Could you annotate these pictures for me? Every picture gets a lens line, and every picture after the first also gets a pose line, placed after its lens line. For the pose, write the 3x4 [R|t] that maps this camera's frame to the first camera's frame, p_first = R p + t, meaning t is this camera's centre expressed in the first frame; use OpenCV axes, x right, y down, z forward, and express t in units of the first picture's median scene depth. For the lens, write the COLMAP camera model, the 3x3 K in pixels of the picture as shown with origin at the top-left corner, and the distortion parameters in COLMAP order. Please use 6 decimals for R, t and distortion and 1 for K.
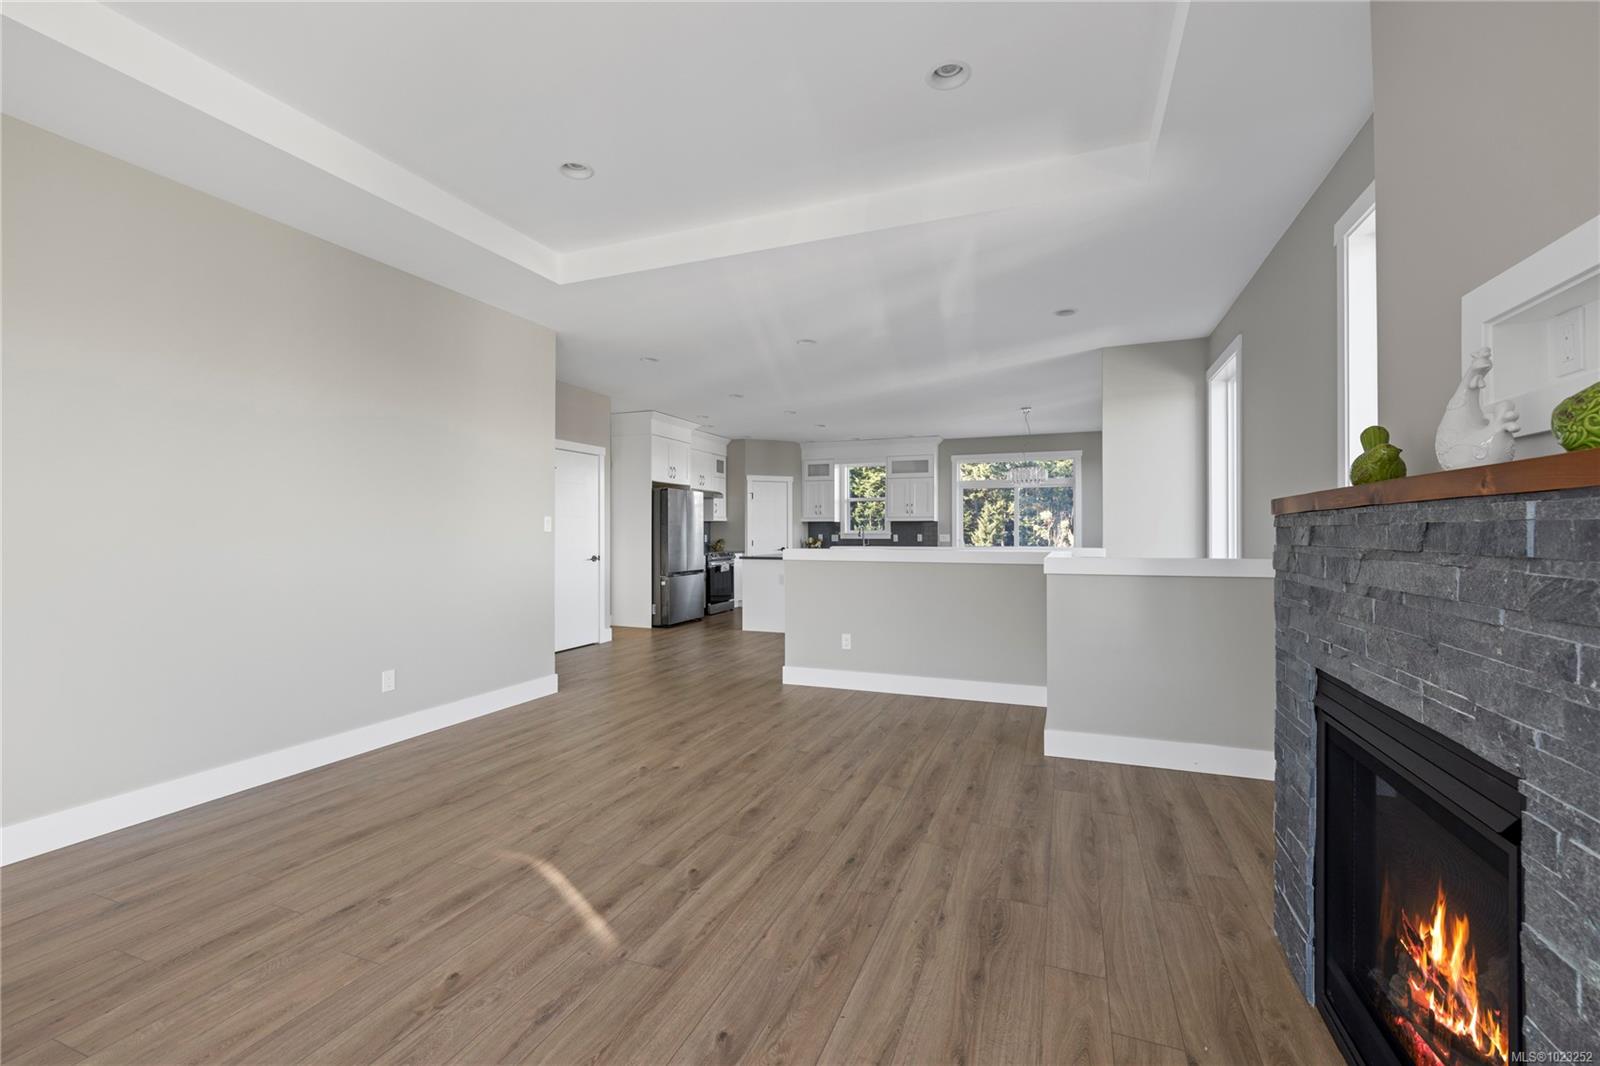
lens RADIAL K [[669.1, 0, 814.8], [0, 669.1, 528.1], [0, 0, 1]] dist [-0.005488, 0.004068]
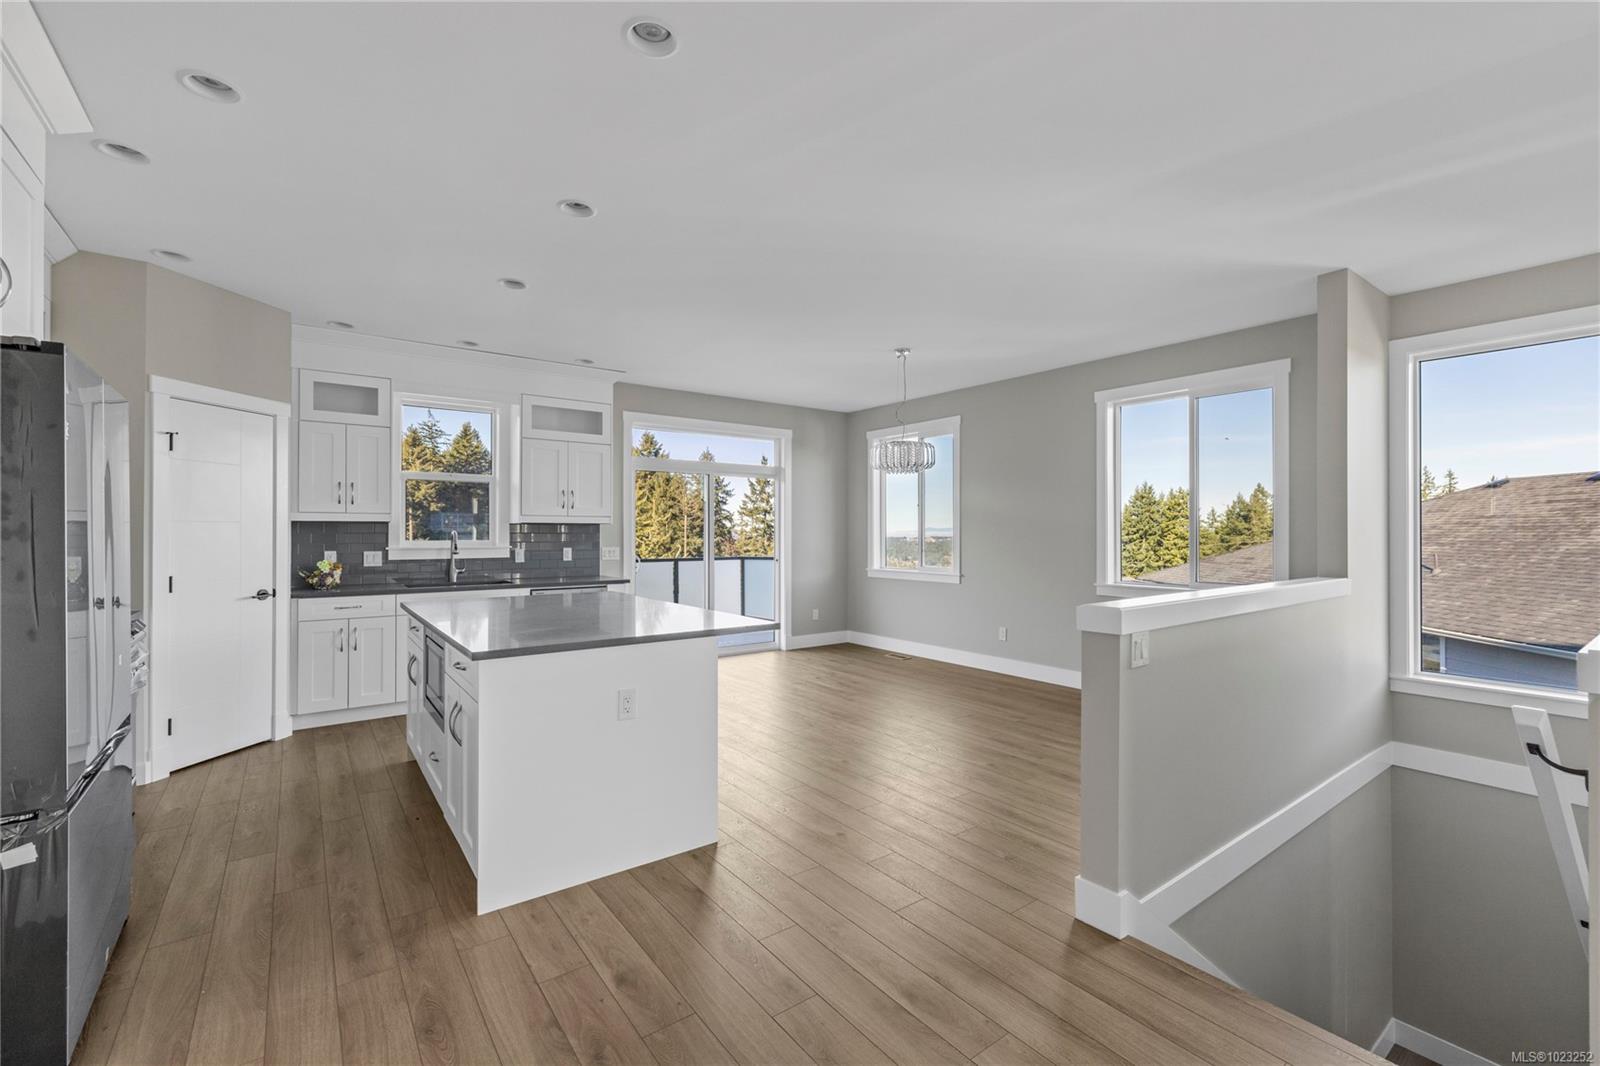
lens RADIAL K [[669.1, 0, 803.7], [0, 669.1, 529.7], [0, 0, 1]] dist [-0.005488, 0.004068]
pose [[0.523139, 0.004154, 0.852237, -0.212949], [-0.008117, 0.999967, 0.000109, -0.007313], [-0.852208, -0.006974, 0.523156, 0.569396]]
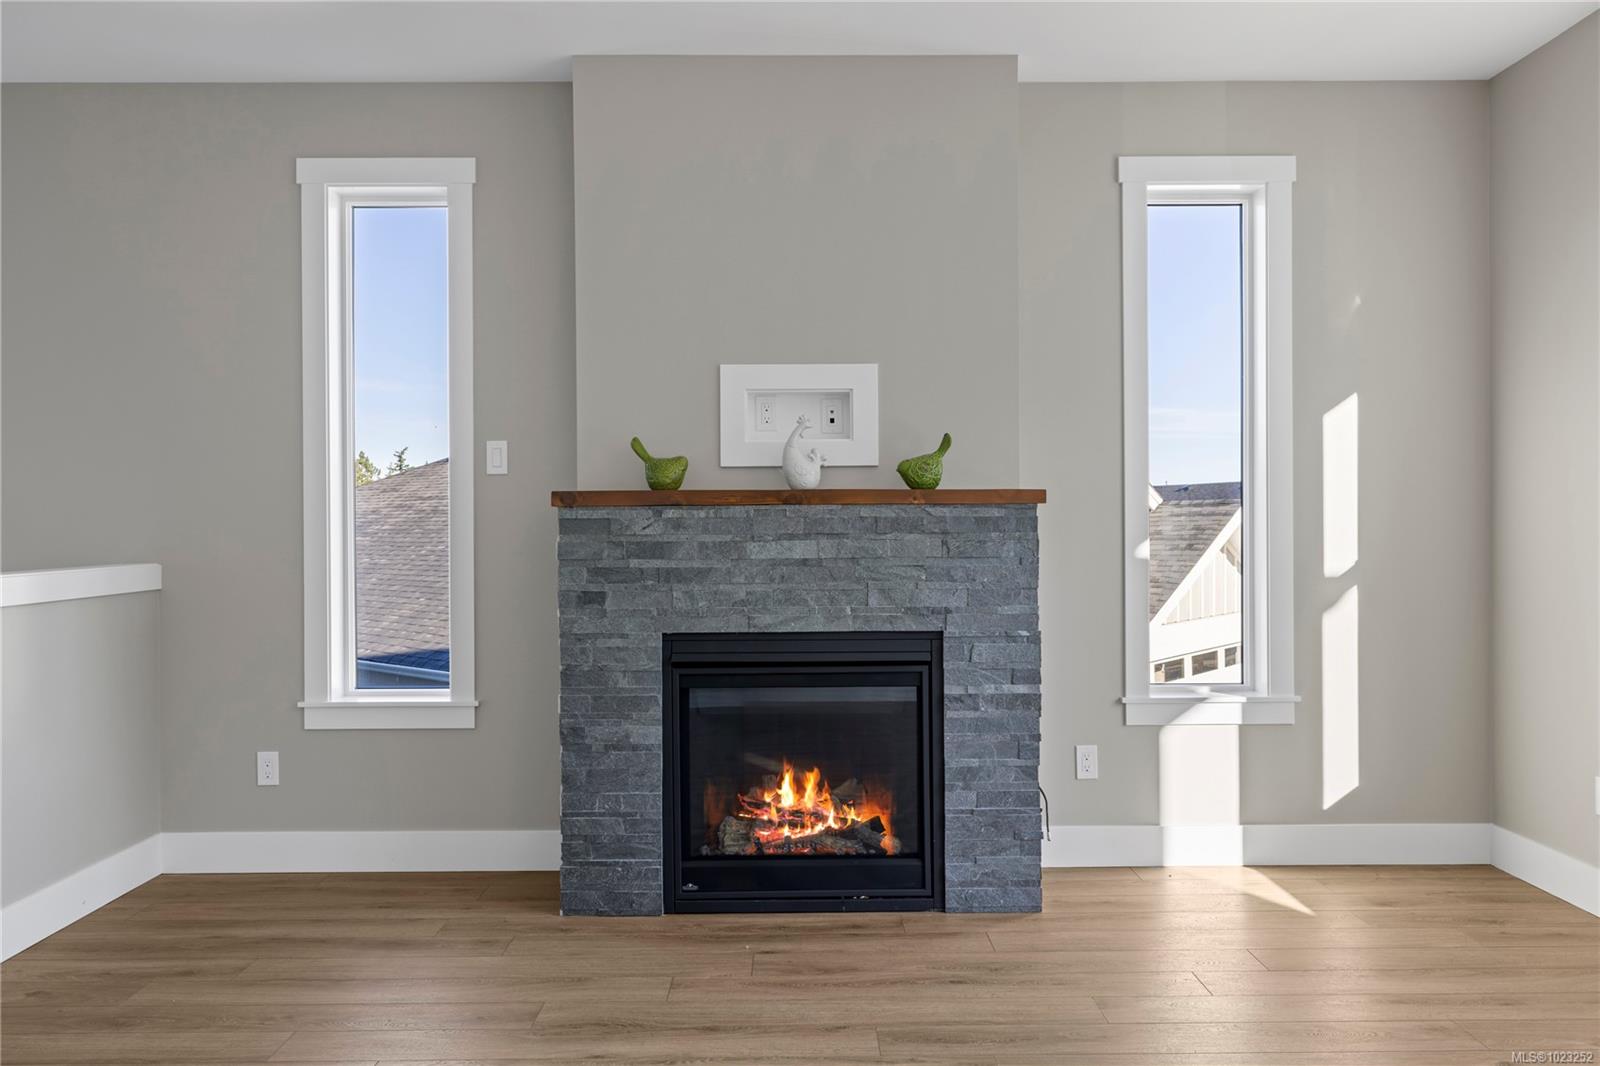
lens RADIAL K [[1170.1, 0, 788.7], [0, 1170.1, 524.8], [0, 0, 1]] dist [-0.002412, 0.003221]
pose [[-0.348840, 0.003698, 0.937175, -0.202082], [0.001196, 0.999993, -0.003501, 0.003637], [-0.937182, -0.000100, -0.348842, 0.237419]]
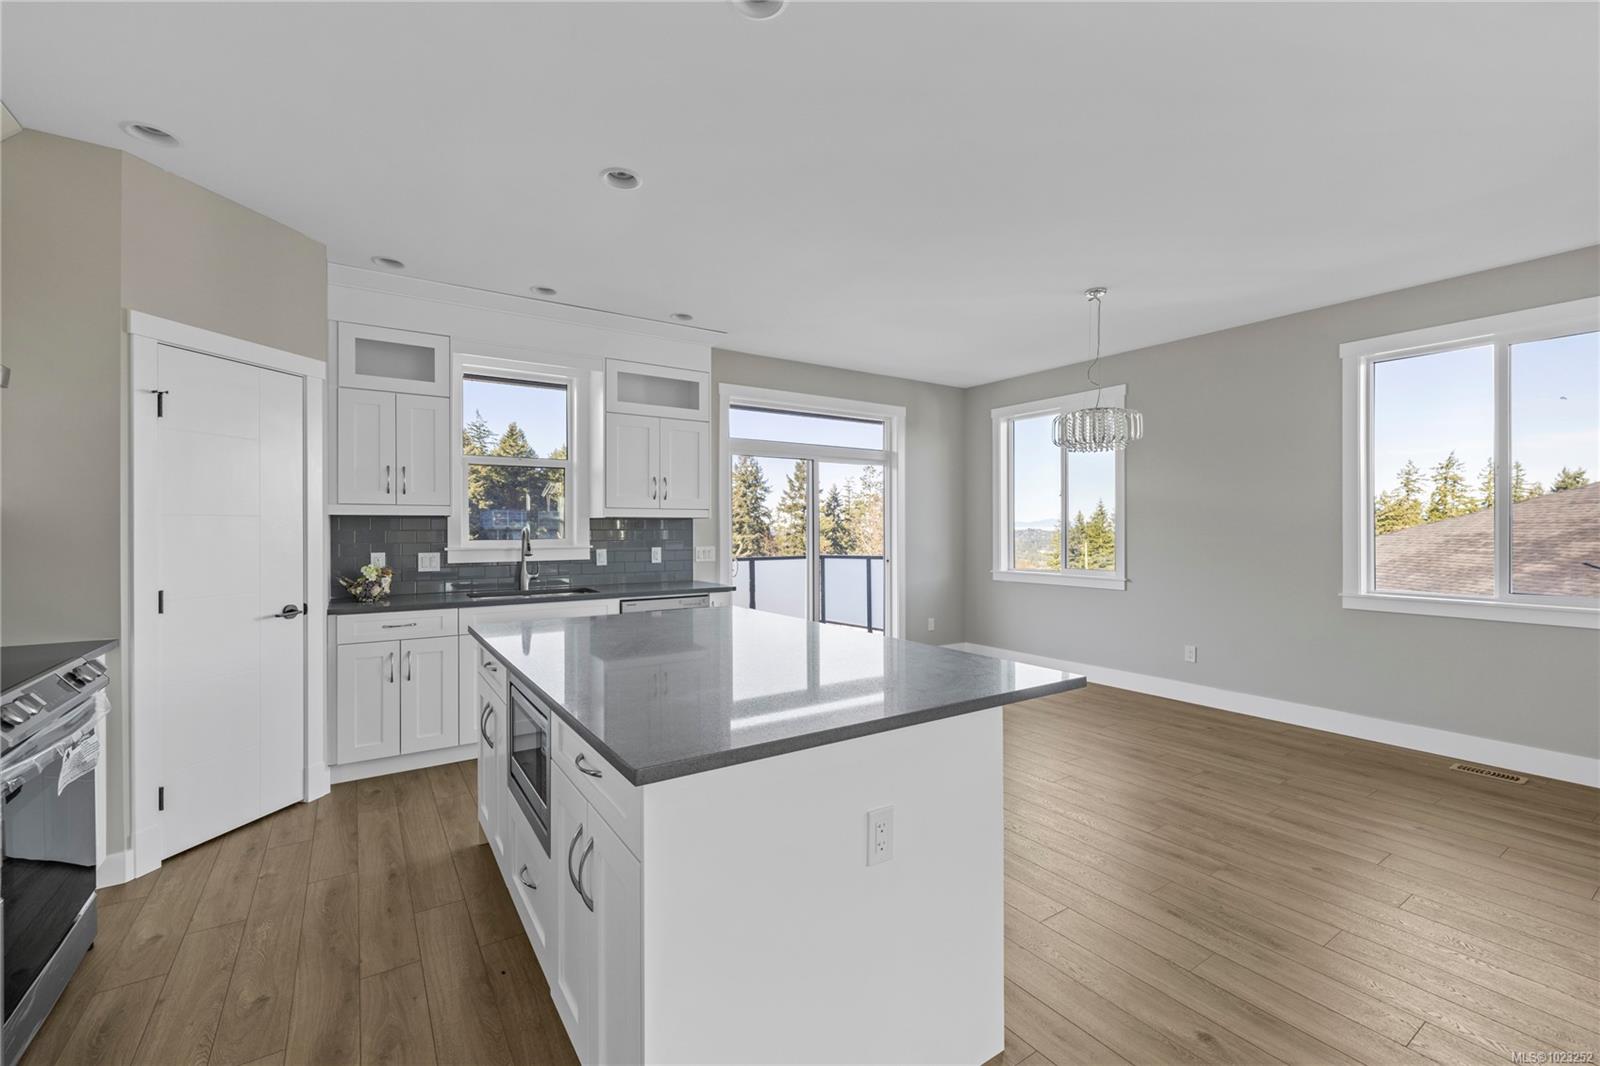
lens RADIAL K [[669.1, 0, 806.2], [0, 669.1, 528.4], [0, 0, 1]] dist [-0.005488, 0.004068]
pose [[0.566606, -0.000737, 0.823989, -0.160893], [-0.004966, 0.999978, 0.004310, -0.006152], [-0.823974, -0.006534, 0.566590, 0.684278]]
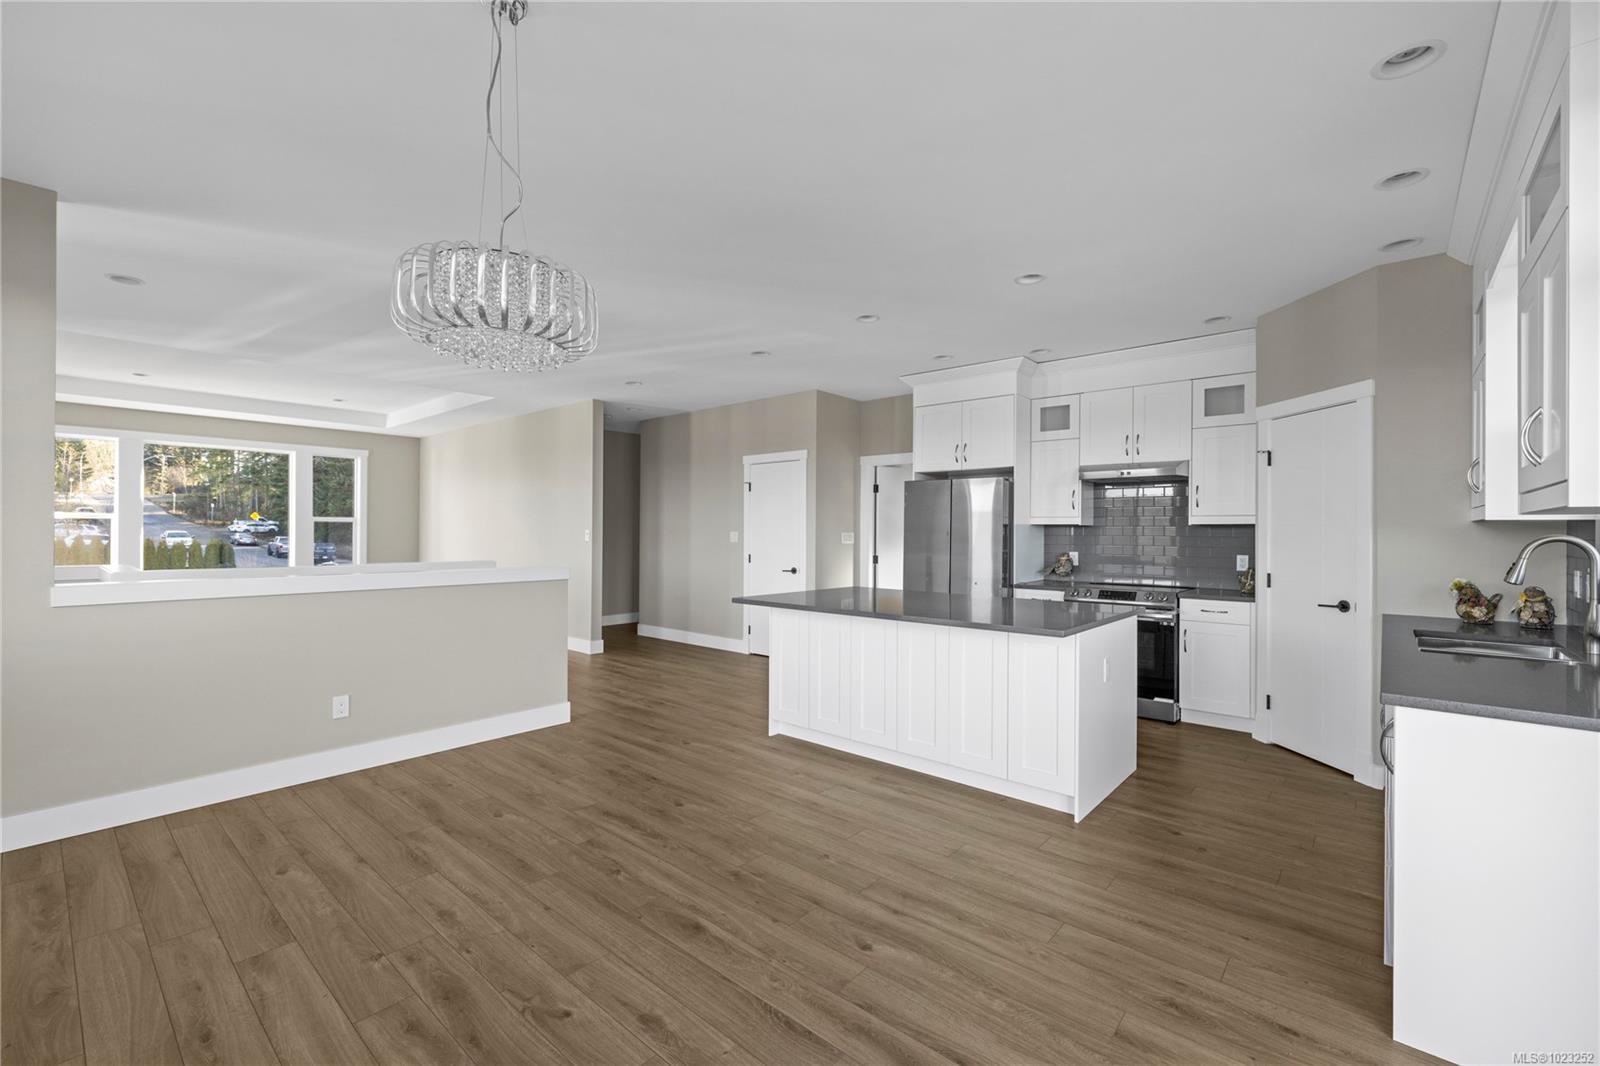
lens RADIAL K [[669.1, 0, 801.6], [0, 669.1, 531.8], [0, 0, 1]] dist [-0.005488, 0.004068]
pose [[-0.330954, -0.000665, -0.943647, 0.366478], [0.002014, 0.999997, -0.001411, -0.005544], [0.943645, -0.002368, -0.330951, 0.886047]]
